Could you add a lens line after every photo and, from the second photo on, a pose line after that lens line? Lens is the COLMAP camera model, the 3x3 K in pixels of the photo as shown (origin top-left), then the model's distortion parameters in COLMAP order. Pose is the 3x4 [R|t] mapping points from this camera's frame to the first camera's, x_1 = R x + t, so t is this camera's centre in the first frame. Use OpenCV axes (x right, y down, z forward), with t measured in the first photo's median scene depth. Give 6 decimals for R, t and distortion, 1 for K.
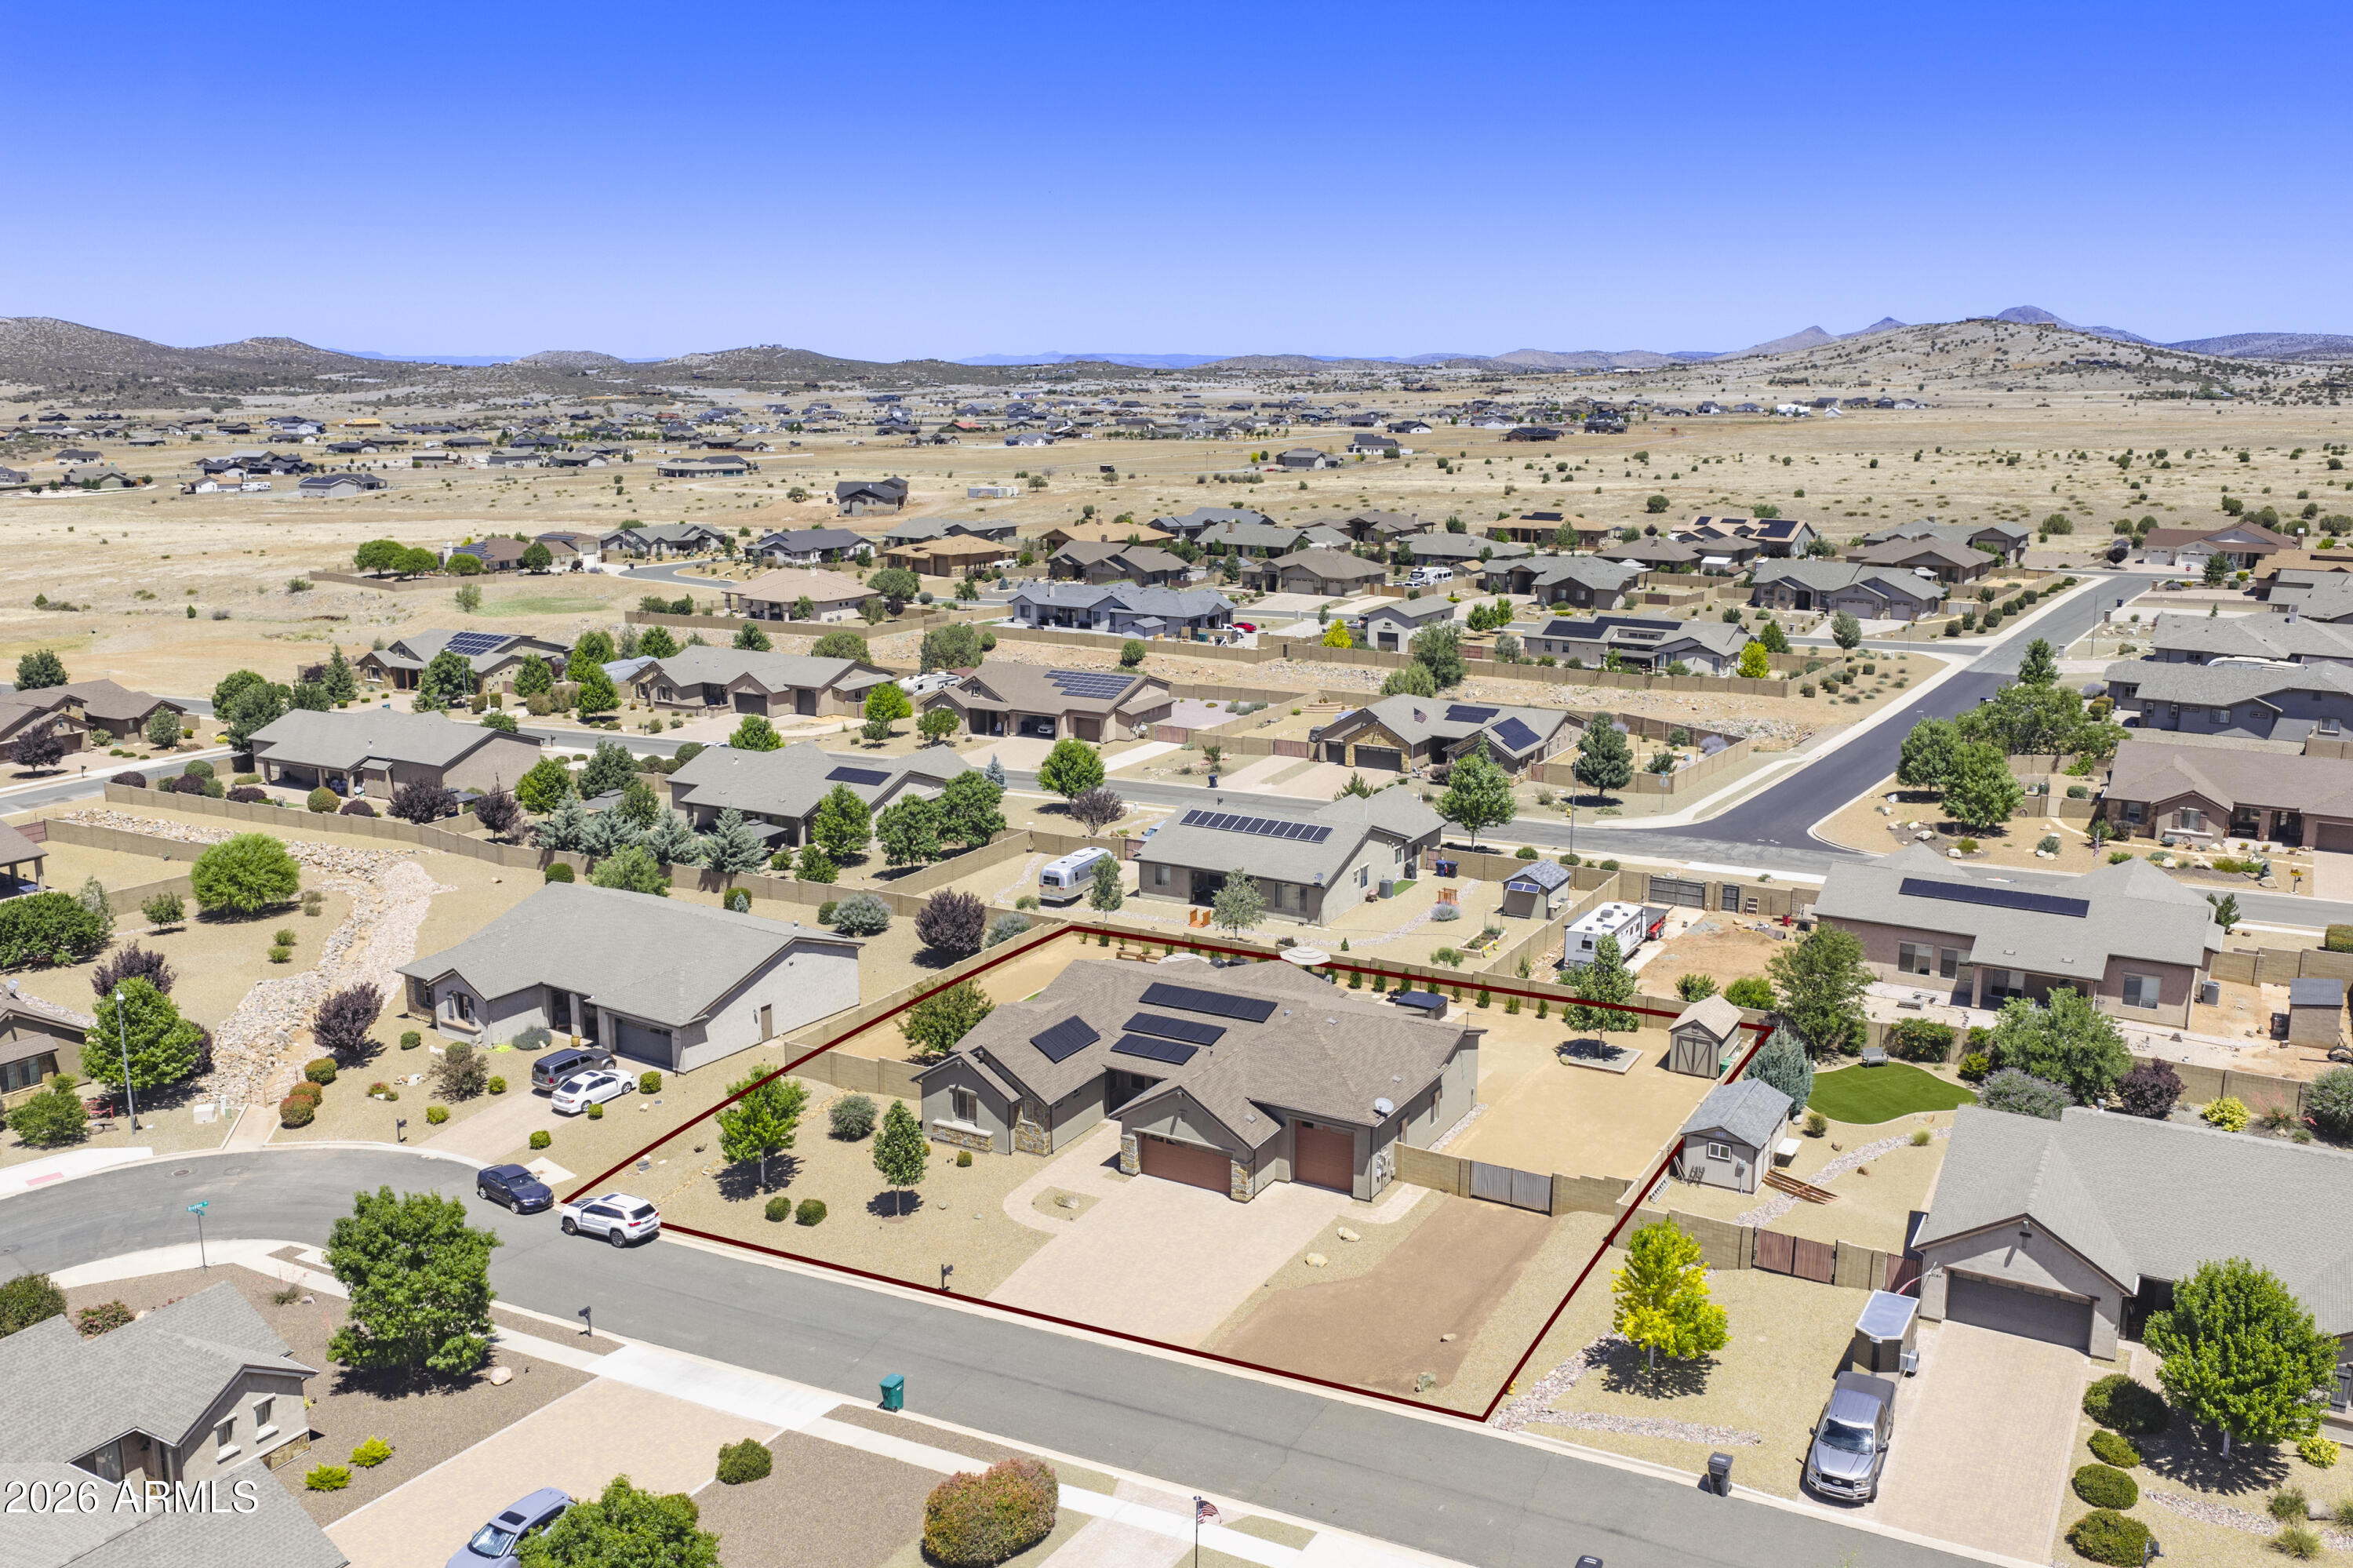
lens RADIAL K [[1939.5, 0, 1169.3], [0, 1939.5, 786.8], [0, 0, 1]] dist [0.017918, -0.037521]
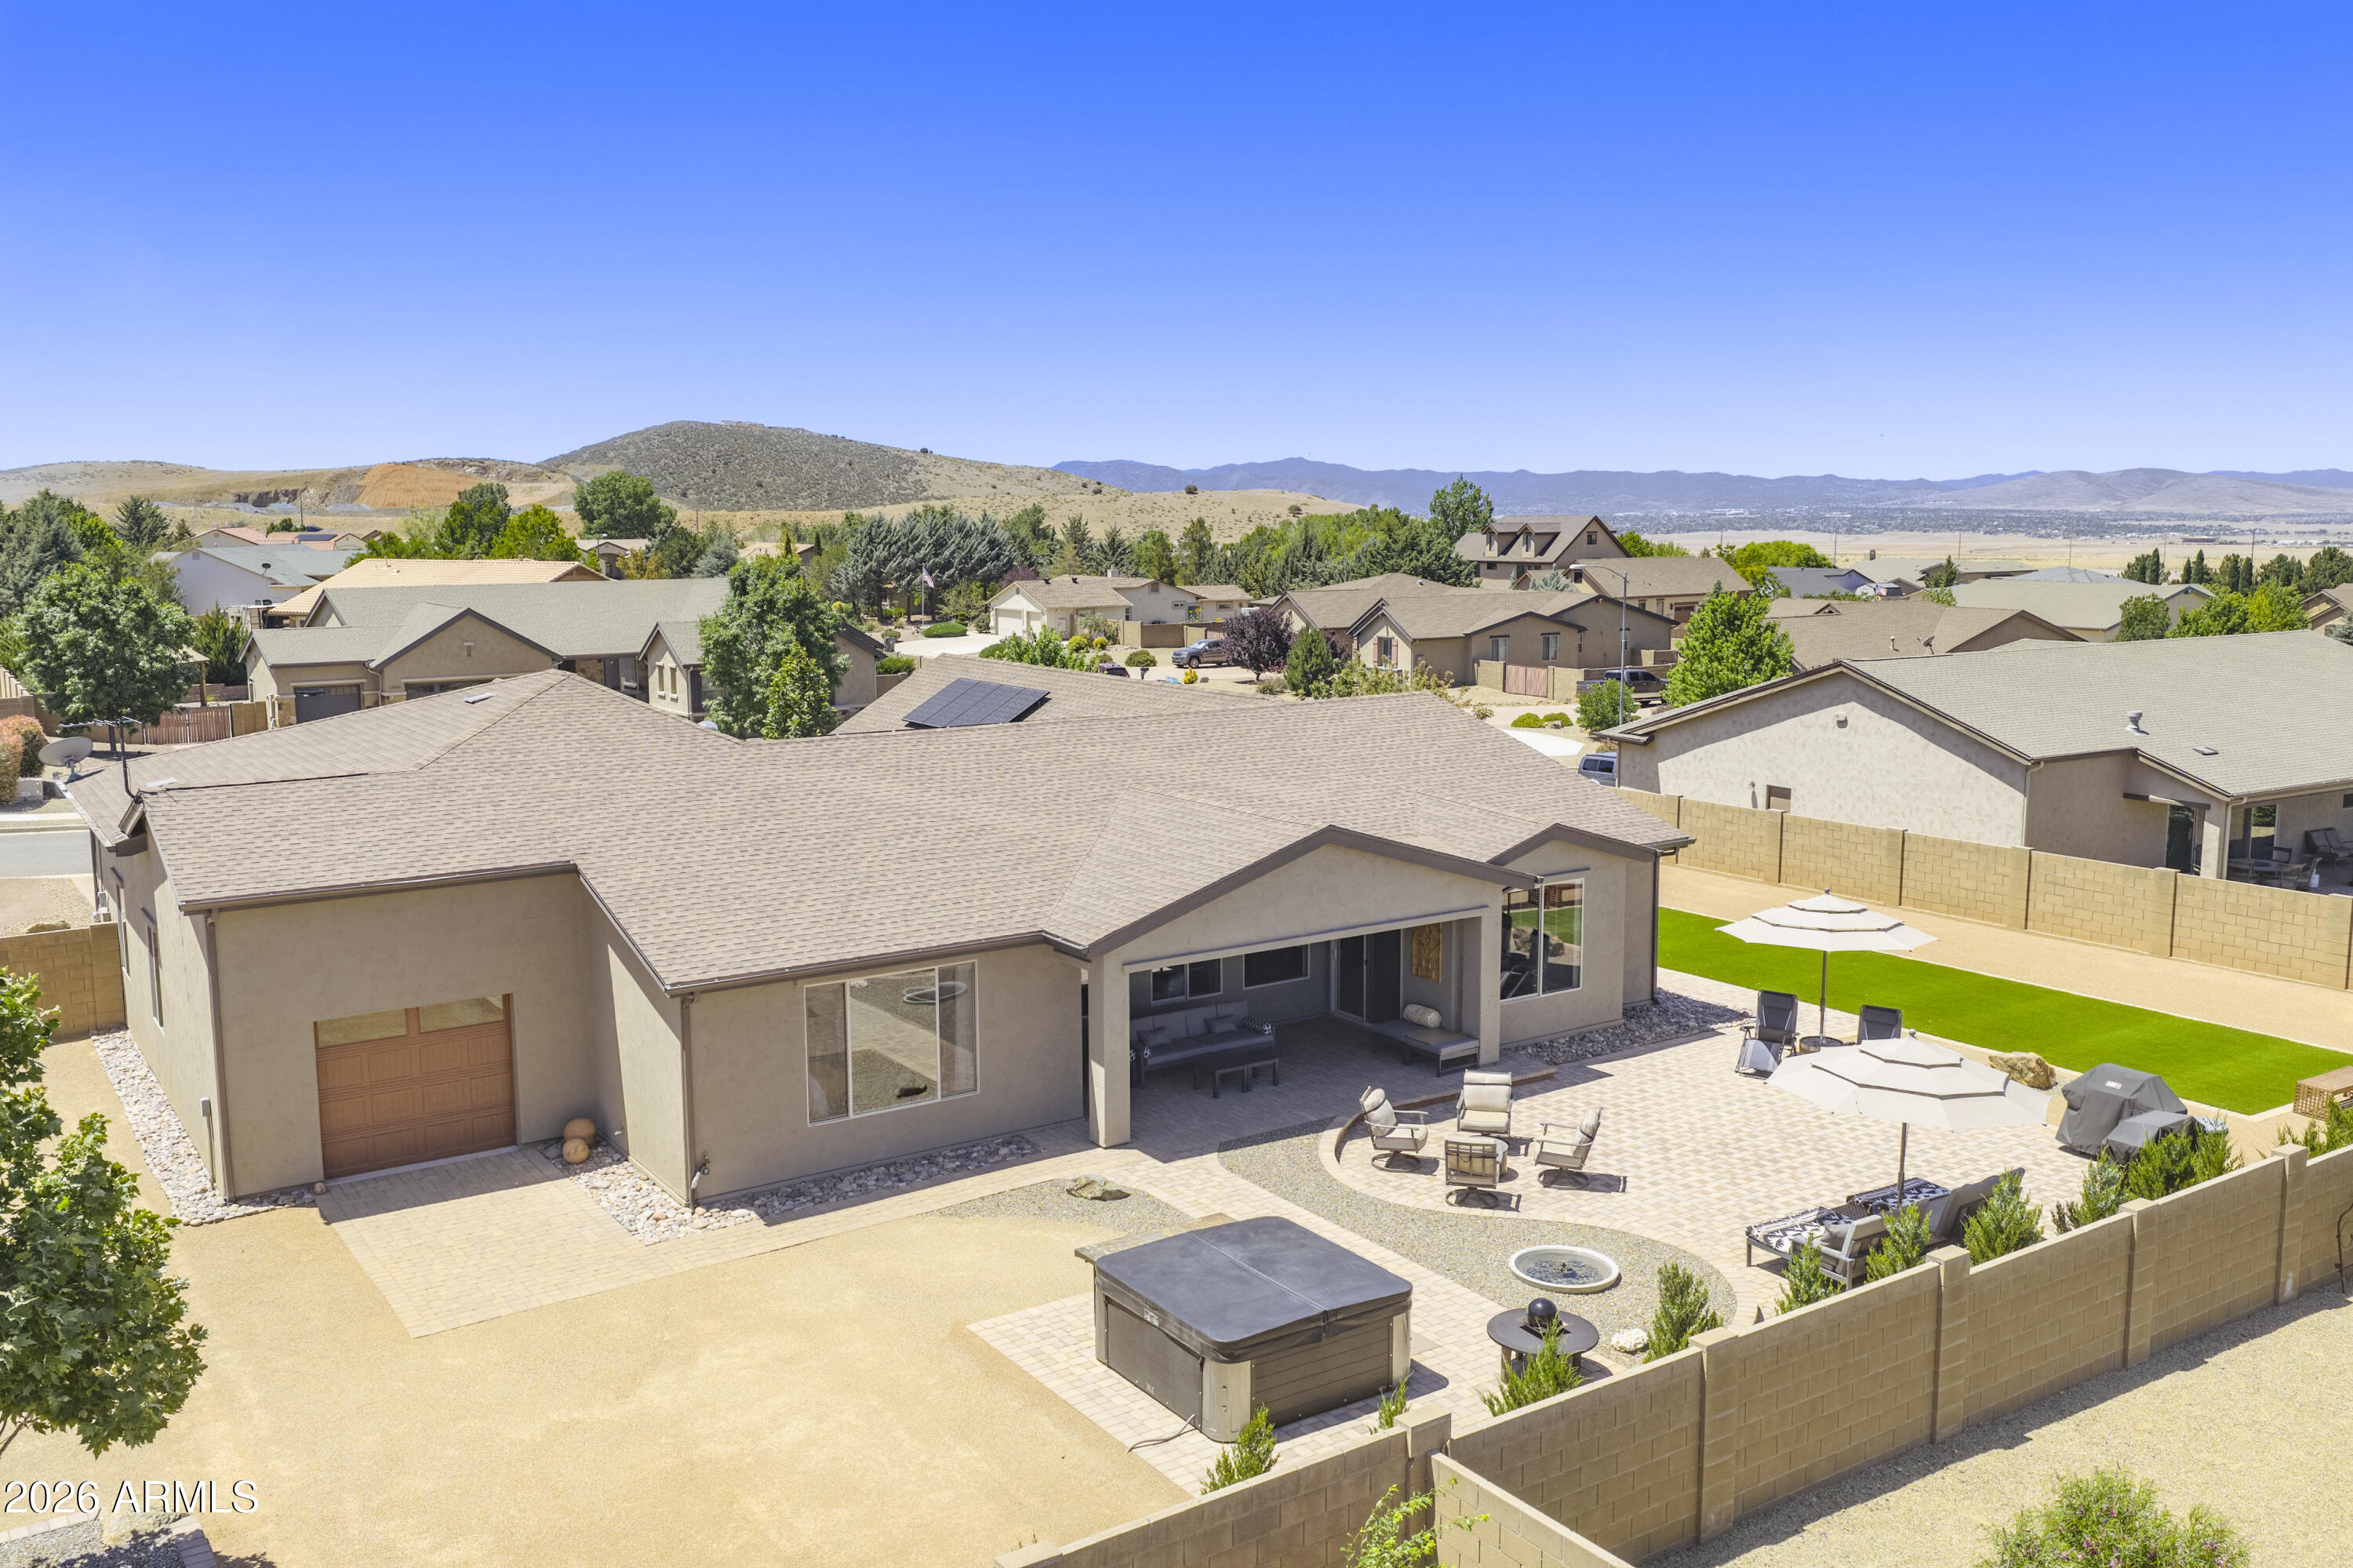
lens RADIAL K [[1939.5, 0, 1178.4], [0, 1939.5, 775.9], [0, 0, 1]] dist [0.017918, -0.037521]
pose [[-0.435340, 0.127752, -0.891156, 0.133302], [-0.189815, 0.954603, 0.229574, 0.013650], [0.880028, 0.269097, -0.391327, 0.499314]]
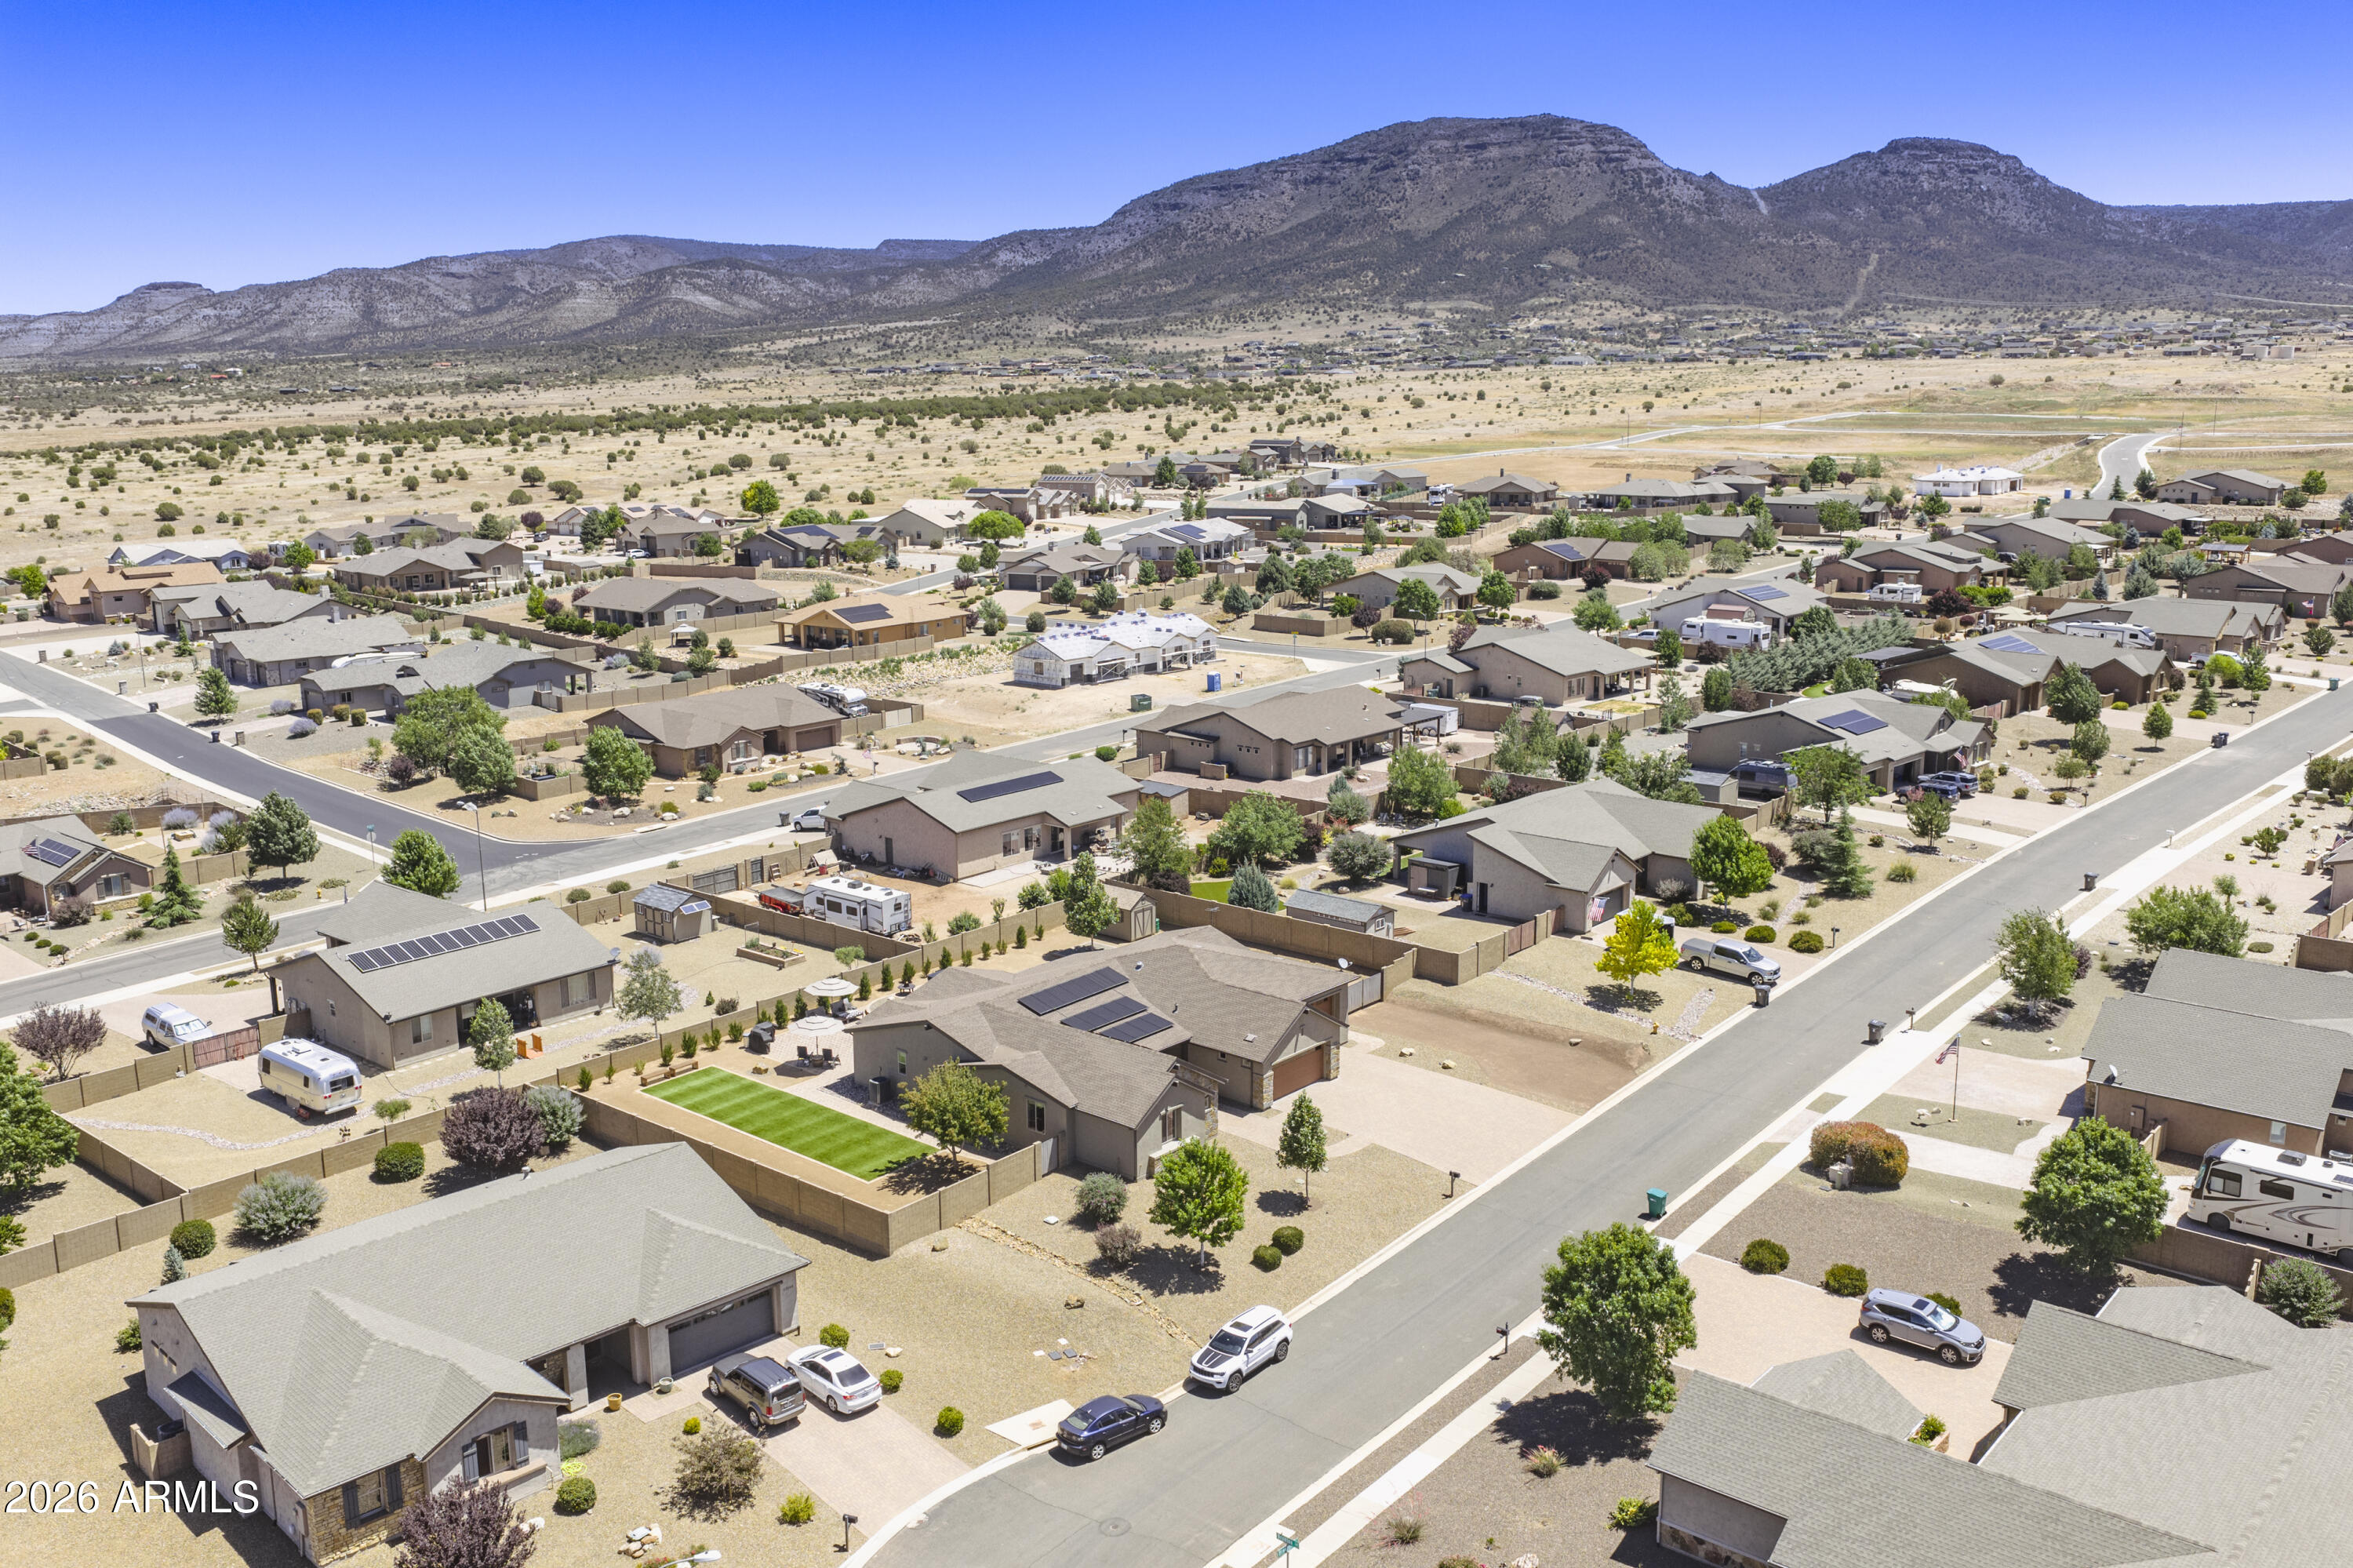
lens RADIAL K [[1939.5, 0, 1179.2], [0, 1939.5, 798.9], [0, 0, 1]] dist [0.017918, -0.037521]
pose [[0.181503, -0.207918, 0.961159, -0.409756], [0.219558, 0.961289, 0.166485, -0.064621], [-0.958567, 0.180812, 0.220127, 0.297314]]
